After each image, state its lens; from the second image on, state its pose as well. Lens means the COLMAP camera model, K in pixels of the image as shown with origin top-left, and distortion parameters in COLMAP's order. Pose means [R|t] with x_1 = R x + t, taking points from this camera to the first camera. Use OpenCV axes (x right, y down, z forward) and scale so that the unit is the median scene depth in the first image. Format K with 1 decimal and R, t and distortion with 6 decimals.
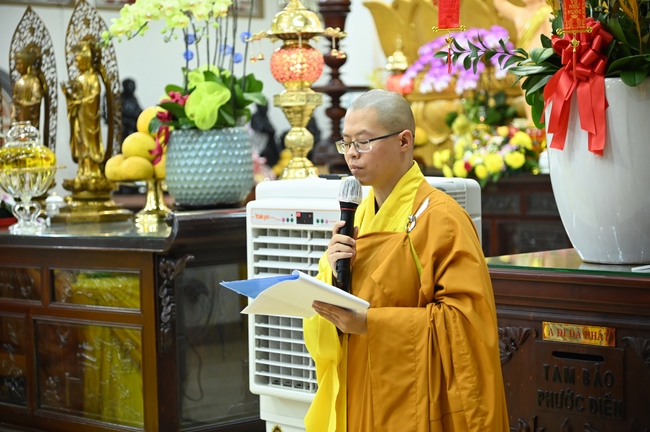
lens RADIAL K [[1507.7, 0, 325.0], [0, 1507.7, 216.0], [0, 0, 1]] dist [0.062938, -0.003974]
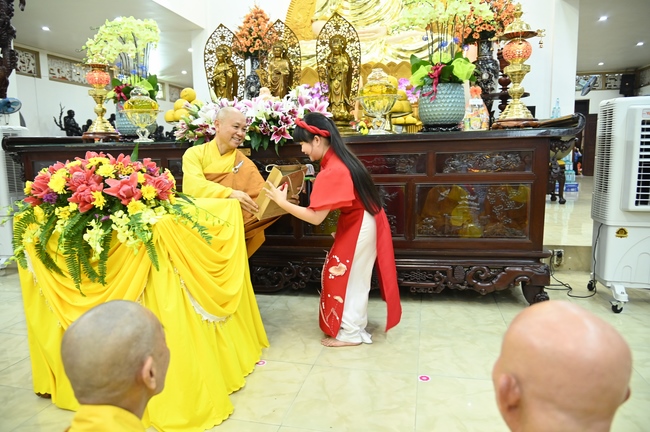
lens RADIAL K [[440.1, 0, 325.0], [0, 440.1, 216.0], [0, 0, 1]] dist [-0.039904, 0.002553]
pose [[0.830961, -0.068211, 0.552134, -0.485548], [0.021038, 0.995598, 0.091336, 0.049874], [-0.555933, -0.064281, 0.828738, 0.572126]]
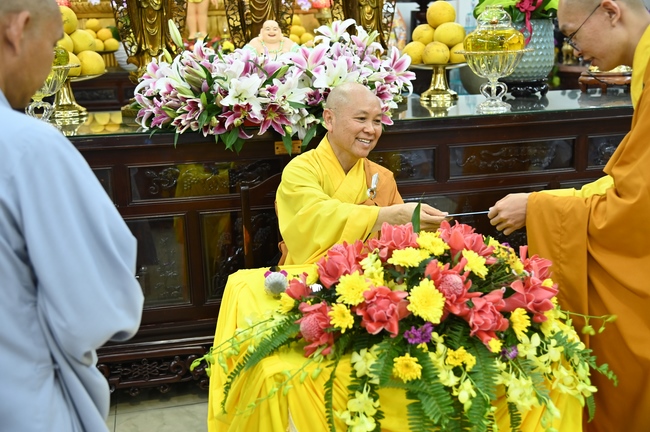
lens RADIAL K [[748.5, 0, 325.0], [0, 748.5, 216.0], [0, 0, 1]] dist [-0.017767, 0.009191]
pose [[0.489232, -0.177873, 0.853823, -0.669730], [0.052555, 0.983215, 0.174715, -0.013709], [-0.870569, -0.040604, 0.490369, 0.776502]]
